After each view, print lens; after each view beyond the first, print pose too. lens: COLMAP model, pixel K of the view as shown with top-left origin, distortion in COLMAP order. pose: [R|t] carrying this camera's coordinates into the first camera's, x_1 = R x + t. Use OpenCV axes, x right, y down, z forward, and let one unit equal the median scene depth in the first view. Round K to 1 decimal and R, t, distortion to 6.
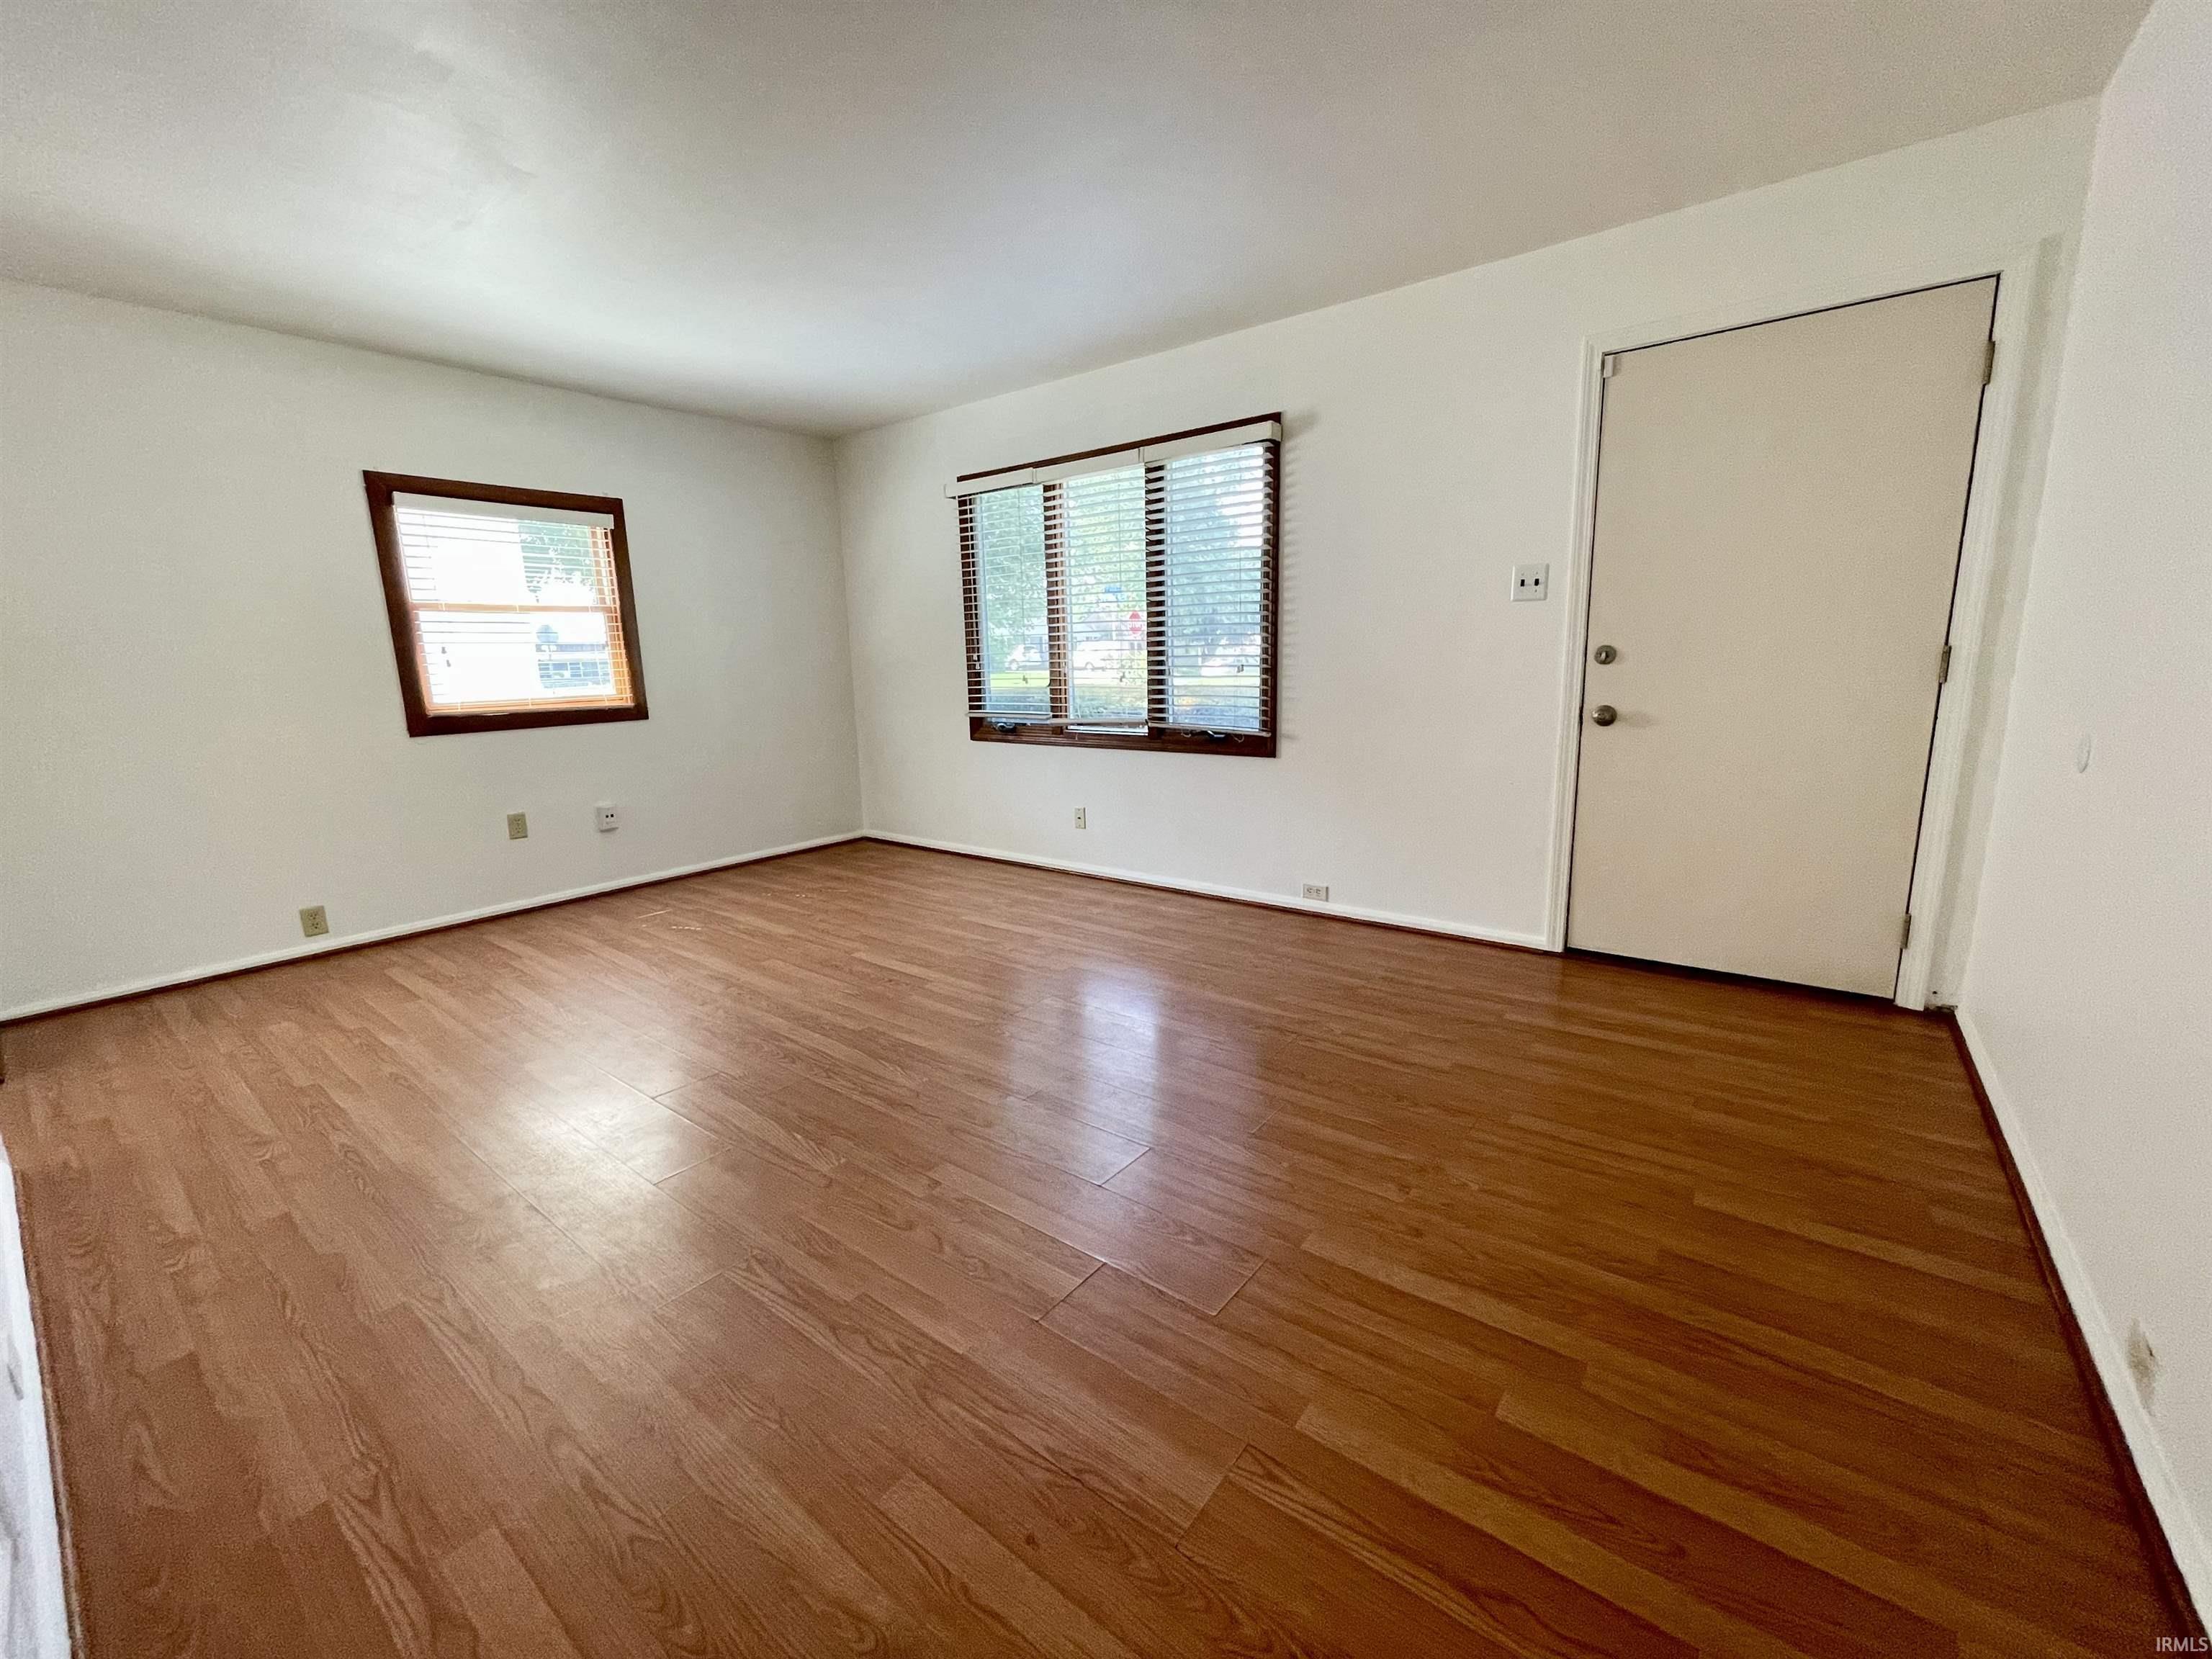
lens RADIAL K [[890.4, 0, 1099.5], [0, 890.4, 828.9], [0, 0, 1]] dist [0.001023, 0.000246]
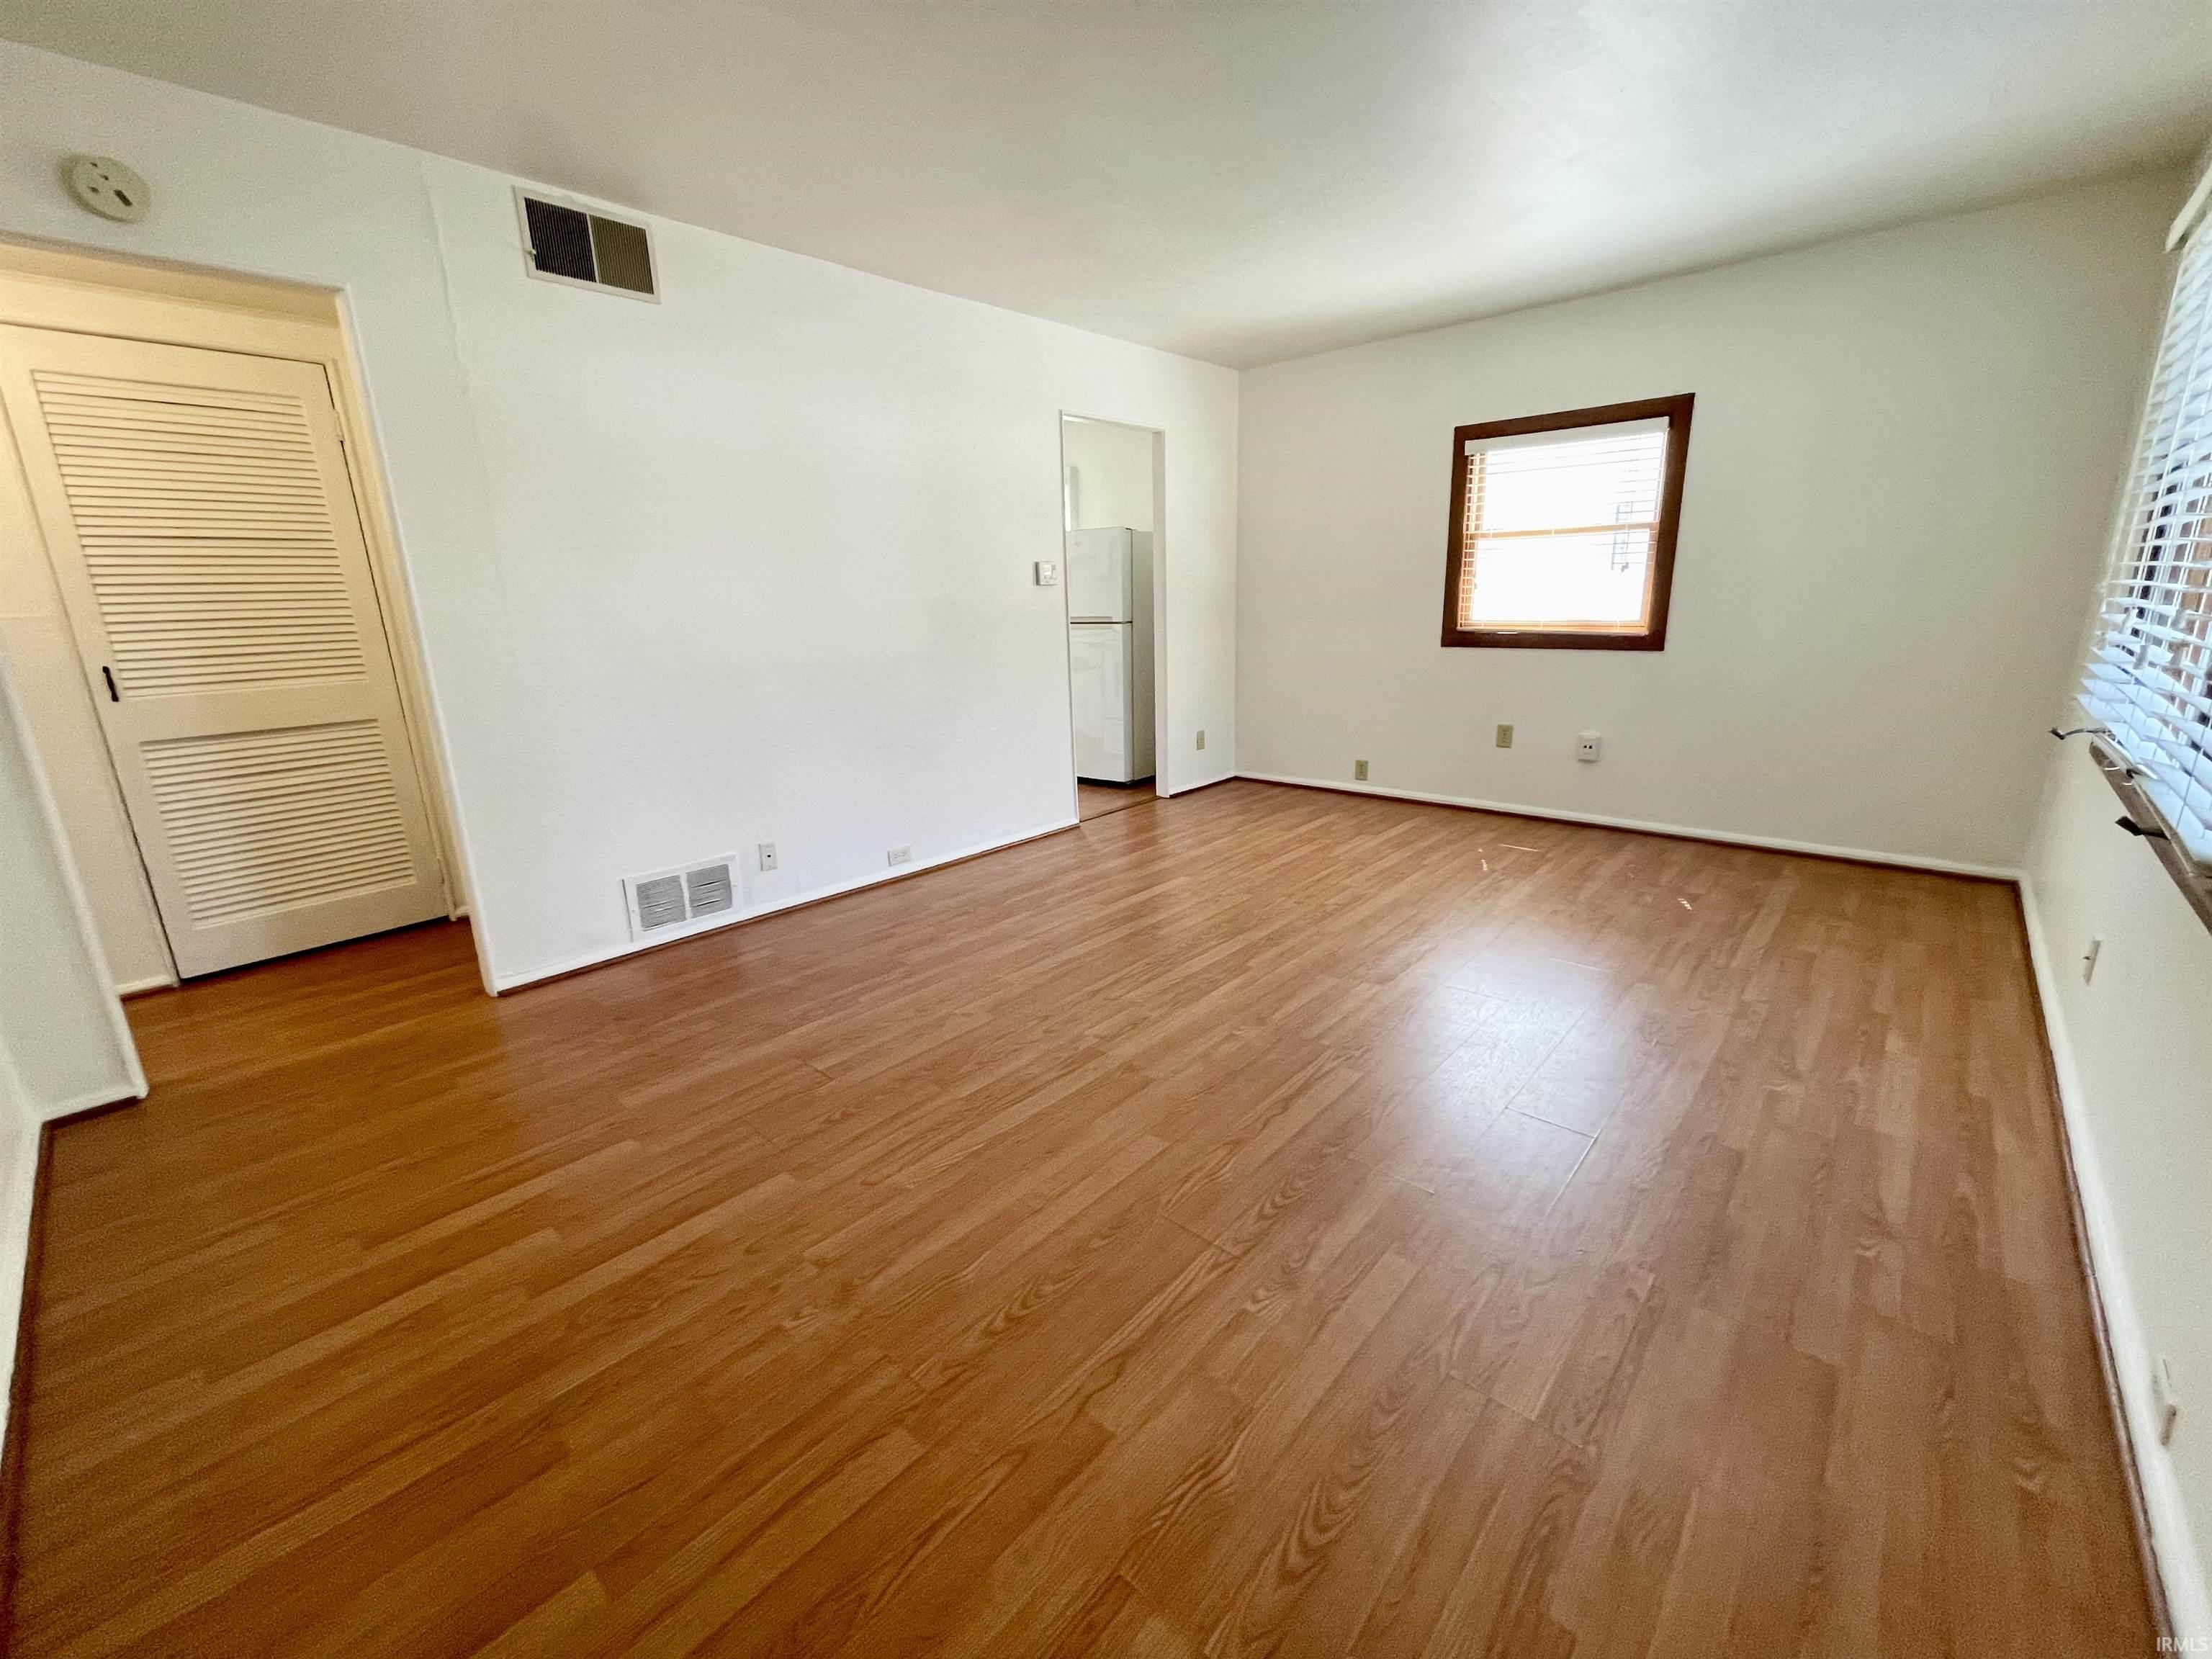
lens RADIAL K [[898.4, 0, 1094.9], [0, 898.4, 822.5], [0, 0, 1]] dist [0.003610, 0.000600]
pose [[-0.080317, 0.278865, -0.956966, 0.524871], [-0.160235, 0.943969, 0.288526, -0.155102], [0.983806, 0.176513, -0.031133, 0.606306]]
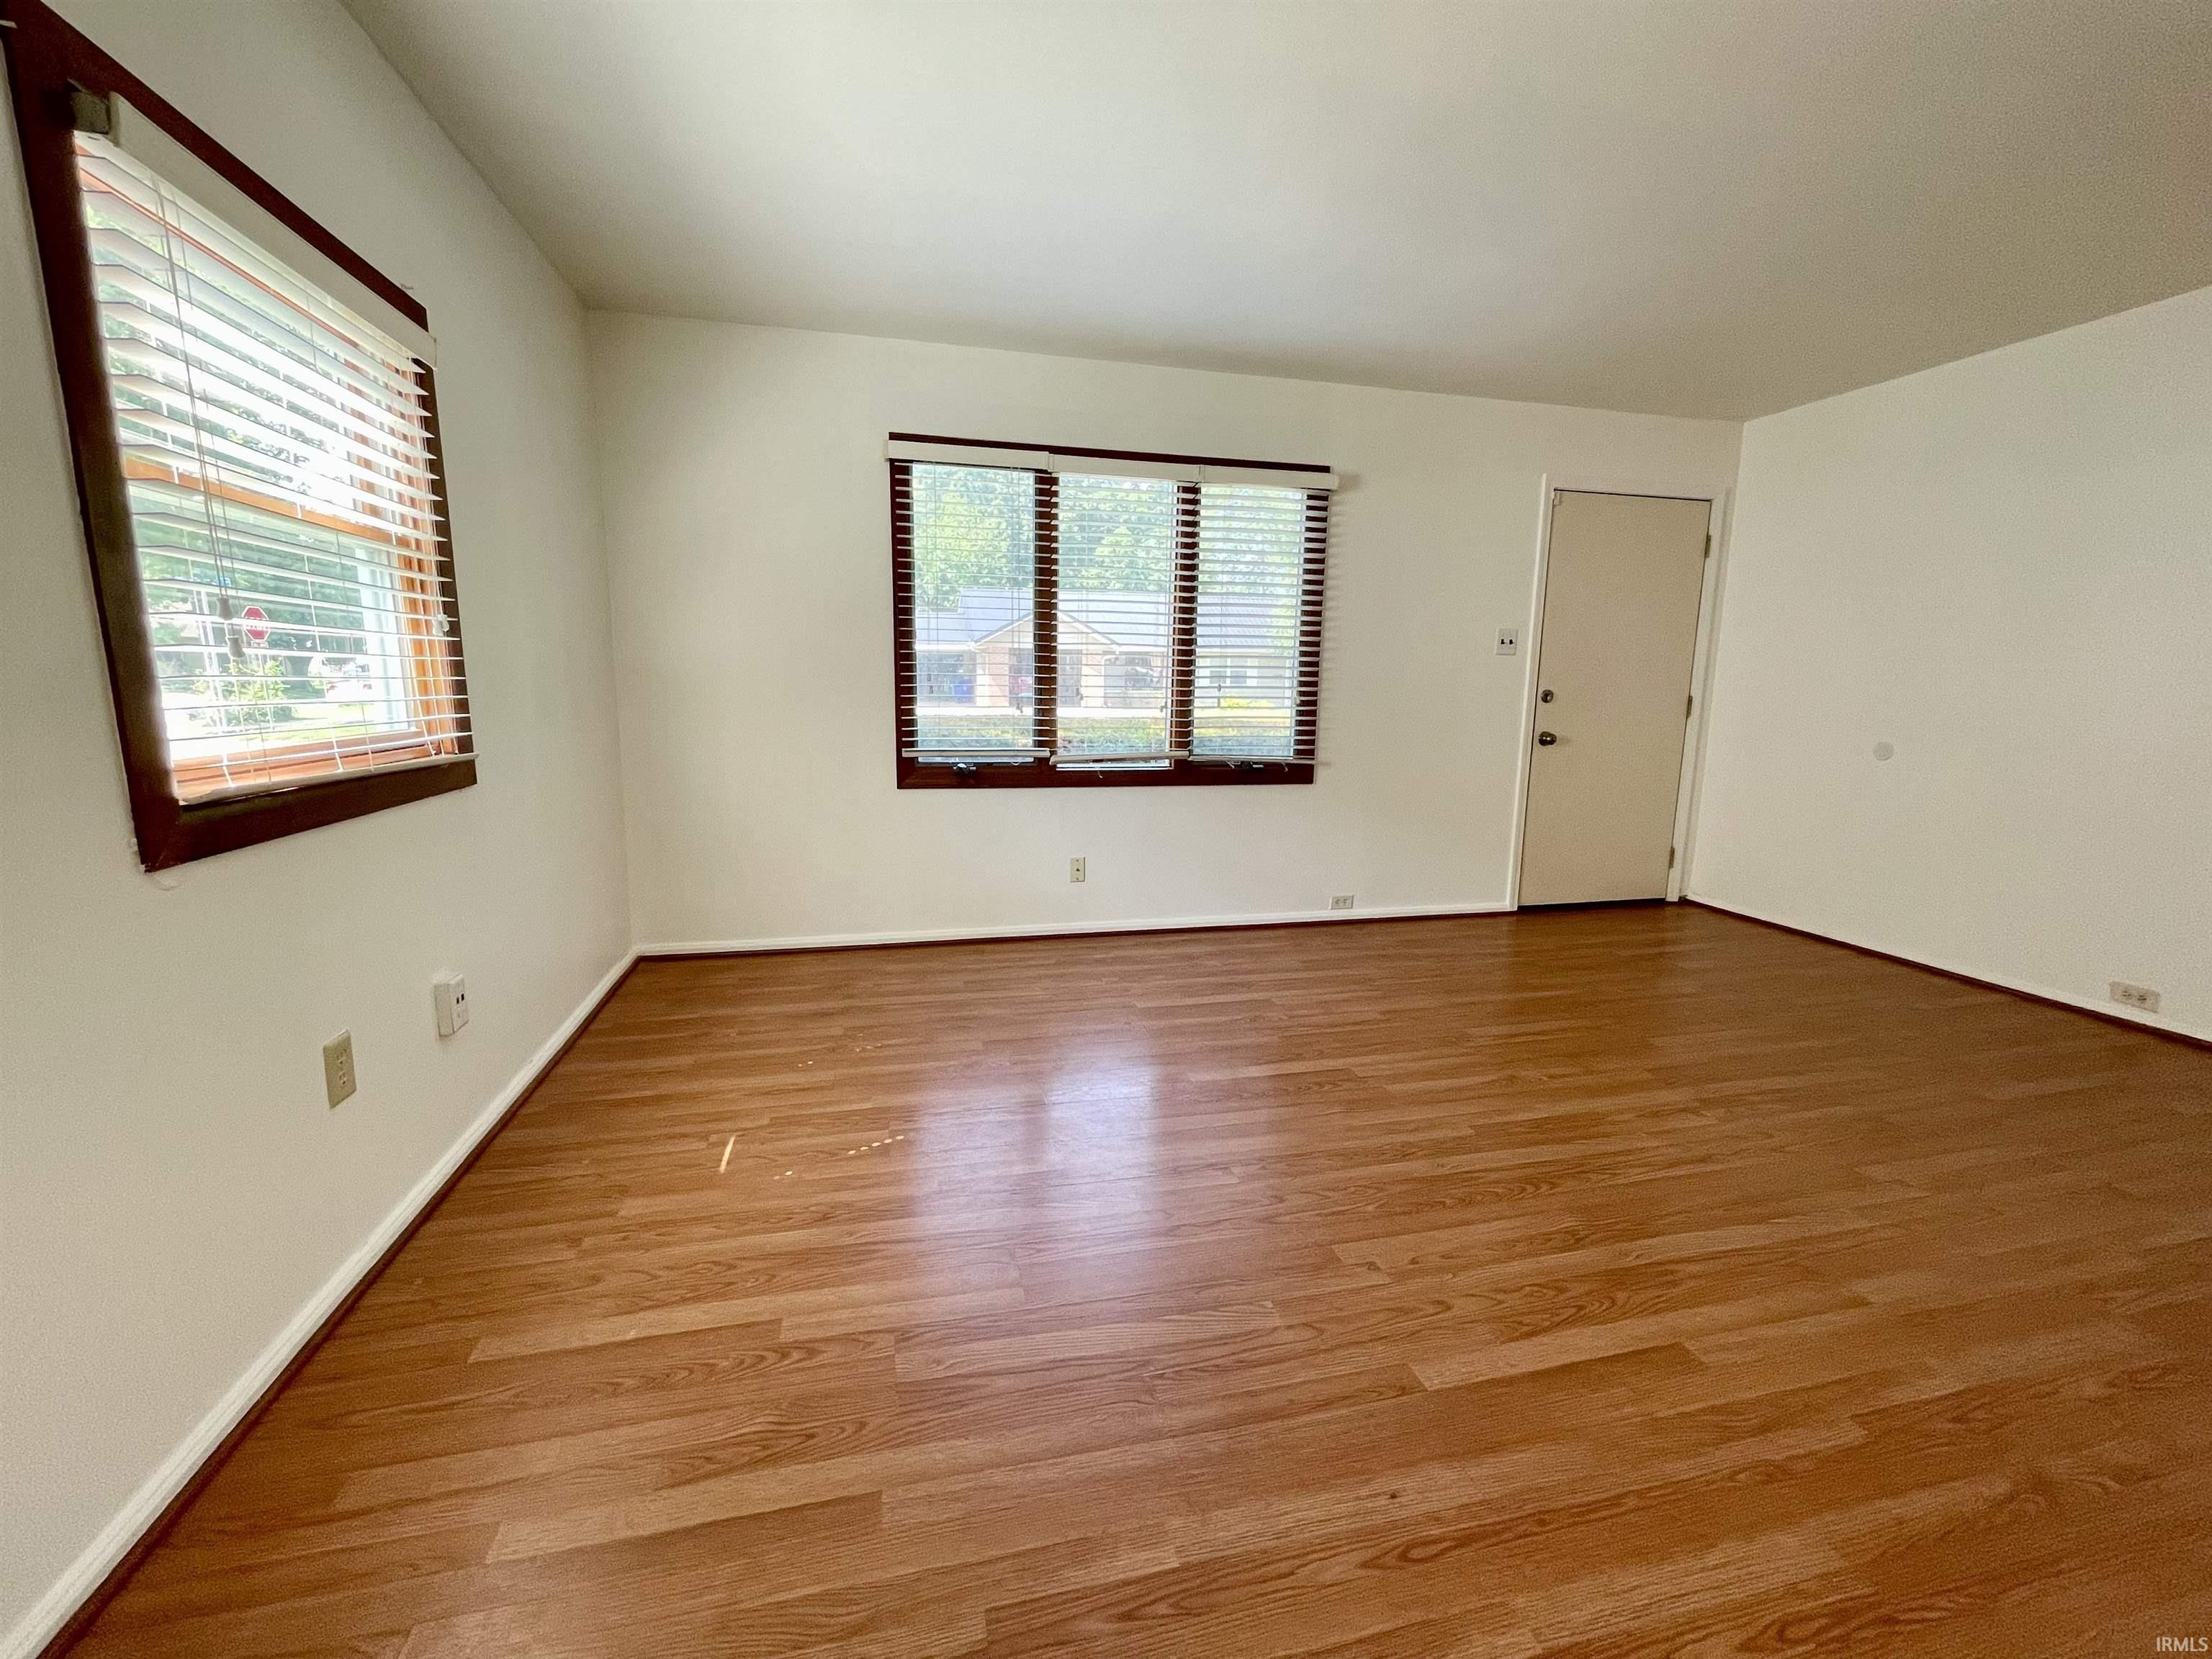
lens RADIAL K [[898.4, 0, 1094.9], [0, 898.4, 822.5], [0, 0, 1]] dist [0.003610, 0.000600]
pose [[0.620194, -0.090482, 0.779212, -0.815205], [0.120852, 0.992488, 0.019059, -0.086553], [-0.775083, 0.082349, 0.626470, 0.531751]]
